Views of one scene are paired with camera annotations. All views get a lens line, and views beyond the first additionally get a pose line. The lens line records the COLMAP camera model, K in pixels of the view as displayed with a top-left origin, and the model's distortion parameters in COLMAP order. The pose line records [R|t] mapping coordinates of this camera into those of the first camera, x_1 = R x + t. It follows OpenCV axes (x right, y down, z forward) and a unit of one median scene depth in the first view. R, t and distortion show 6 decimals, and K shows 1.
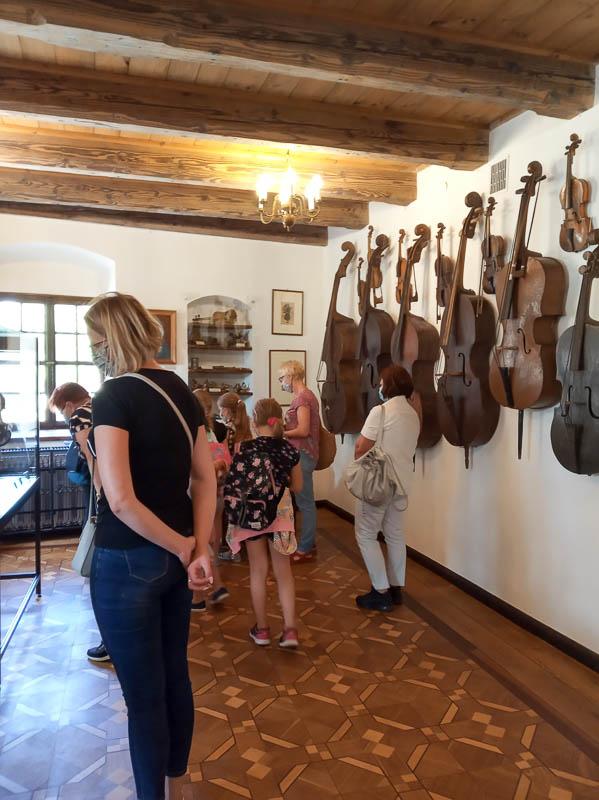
lens RADIAL K [[614.4, 0, 299.5], [0, 614.4, 400.0], [0, 0, 1]] dist [0.051967, -0.112130]
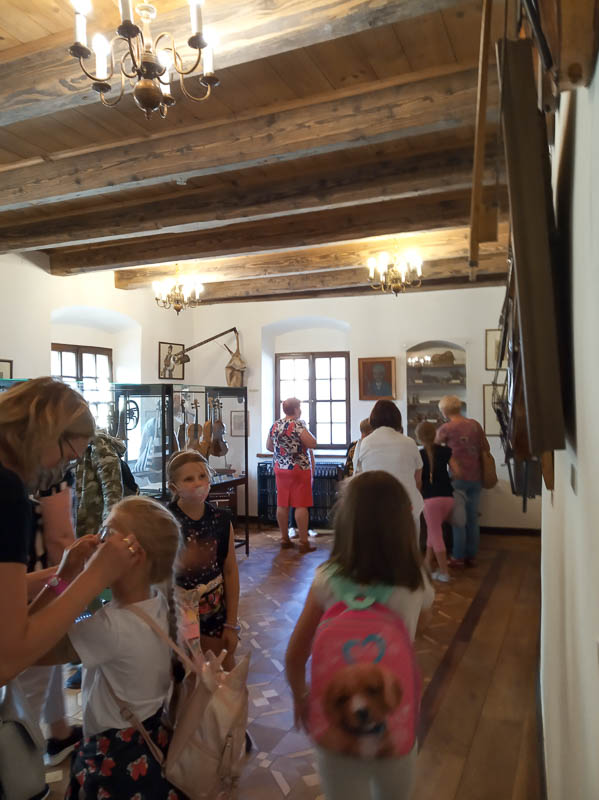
lens RADIAL K [[614.4, 0, 299.5], [0, 614.4, 400.0], [0, 0, 1]] dist [0.051967, -0.112130]
pose [[0.766509, -0.021203, -0.641884, 0.605205], [-0.011342, 0.998852, -0.046538, 0.001815], [0.642134, 0.042951, 0.765388, -0.088441]]
